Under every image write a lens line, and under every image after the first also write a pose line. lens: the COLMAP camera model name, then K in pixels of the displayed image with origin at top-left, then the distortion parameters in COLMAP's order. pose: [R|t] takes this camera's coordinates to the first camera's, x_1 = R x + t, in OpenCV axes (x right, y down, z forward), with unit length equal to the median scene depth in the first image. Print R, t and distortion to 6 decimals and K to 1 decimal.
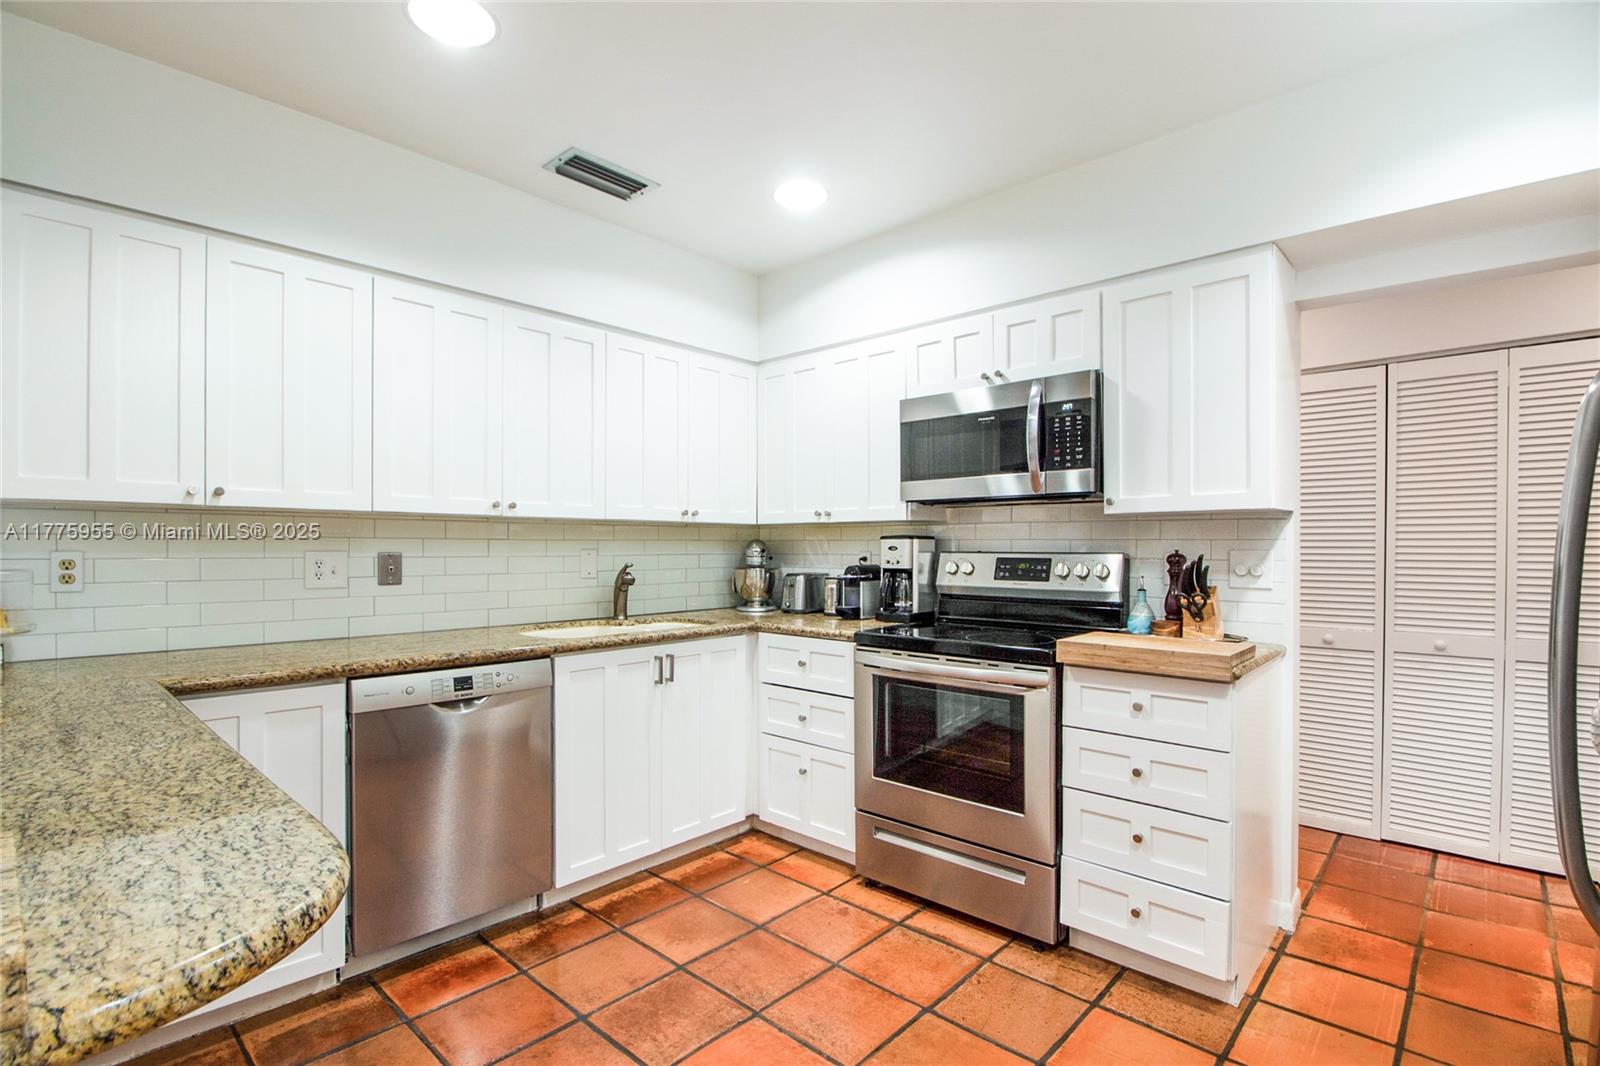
lens RADIAL K [[762.6, 0, 818.3], [0, 762.6, 537.8], [0, 0, 1]] dist [0.002468, -0.011070]
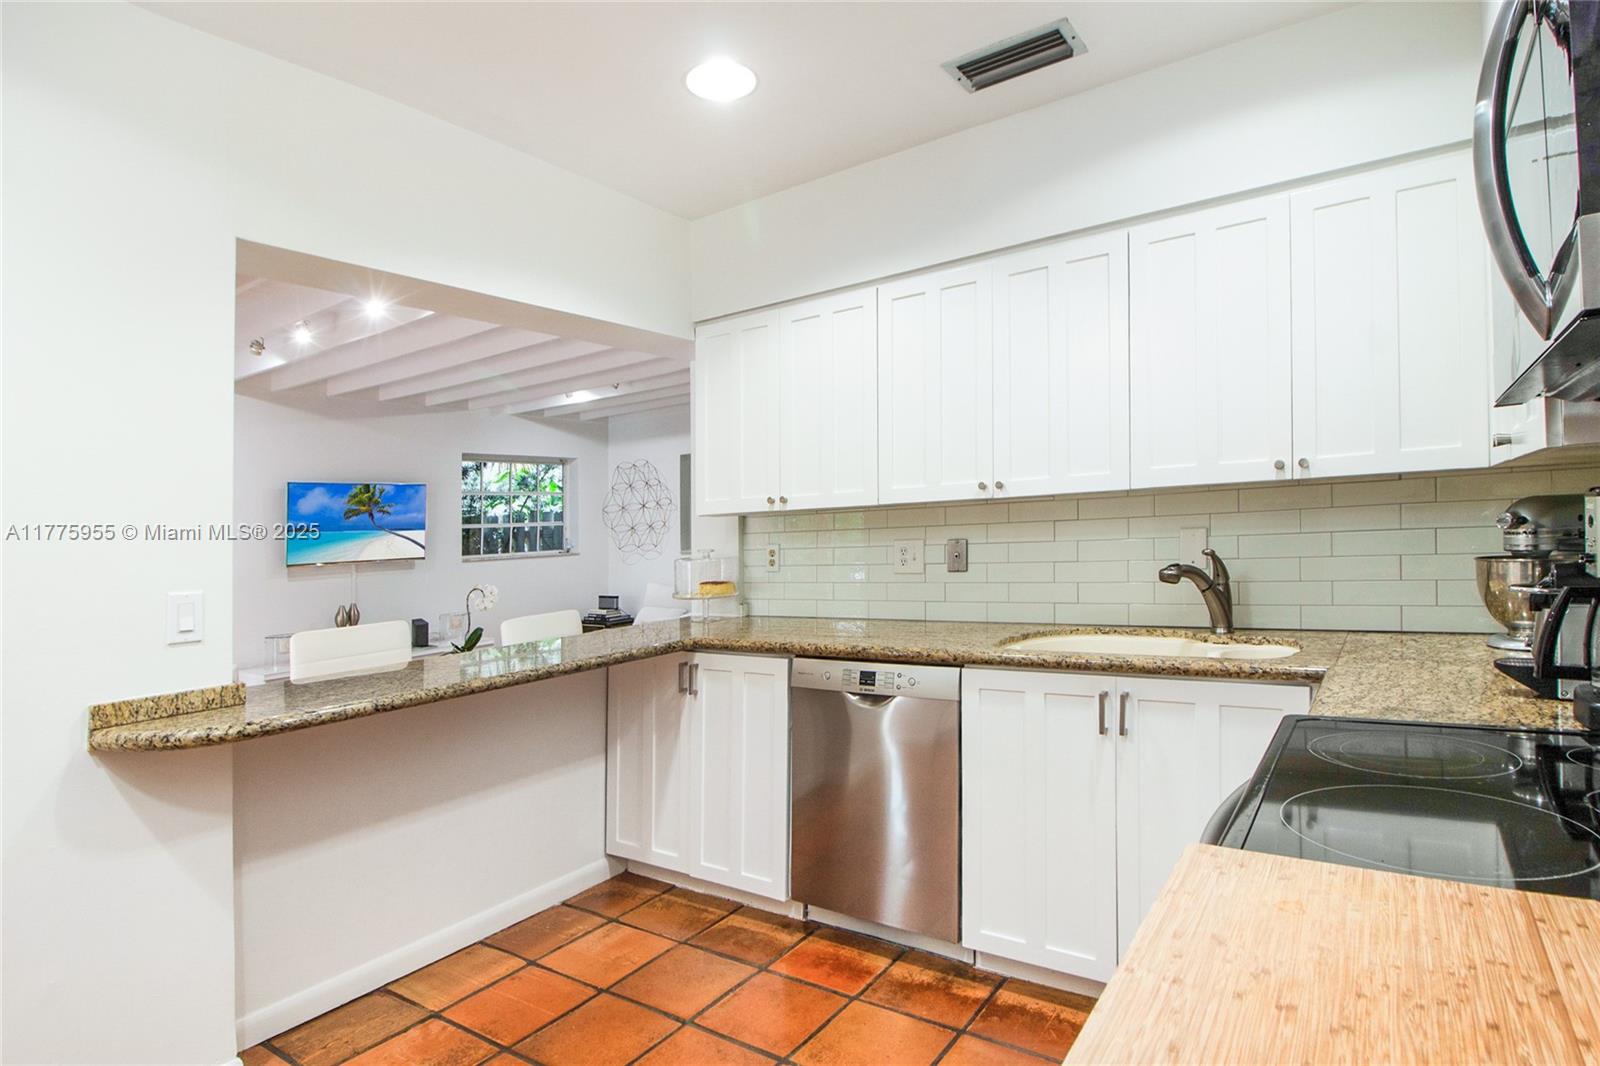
lens RADIAL K [[854.2, 0, 801.7], [0, 854.2, 484.9], [0, 0, 1]] dist [-0.004983, -0.000814]
pose [[0.122931, -0.061125, -0.990531, 0.583840], [0.056705, 0.996903, -0.054481, -0.002940], [0.990794, -0.049470, 0.126017, 0.723159]]
